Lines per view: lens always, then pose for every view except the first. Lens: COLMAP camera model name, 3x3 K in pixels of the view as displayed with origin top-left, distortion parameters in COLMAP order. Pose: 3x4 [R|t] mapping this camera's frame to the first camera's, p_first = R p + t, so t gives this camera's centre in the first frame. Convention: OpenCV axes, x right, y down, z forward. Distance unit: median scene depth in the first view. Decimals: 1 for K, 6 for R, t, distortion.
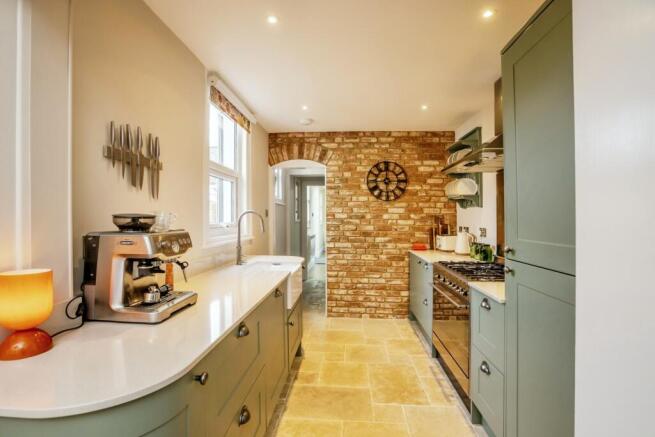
lens RADIAL K [[308.1, 0, 328.6], [0, 308.1, 213.6], [0, 0, 1]] dist [-0.004005, -0.000132]
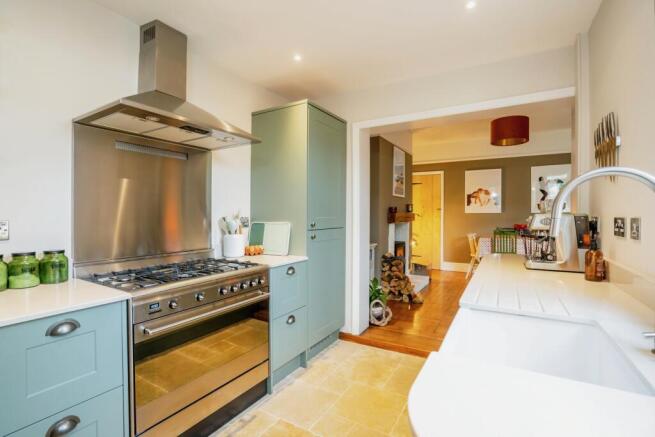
lens RADIAL K [[308.1, 0, 326.7], [0, 308.1, 217.3], [0, 0, 1]] dist [-0.004005, -0.000132]
pose [[-0.892910, -0.005984, 0.450196, -0.164341], [-0.010252, 0.999923, -0.007041, 0.062359], [-0.450119, -0.010902, -0.892902, 1.670112]]
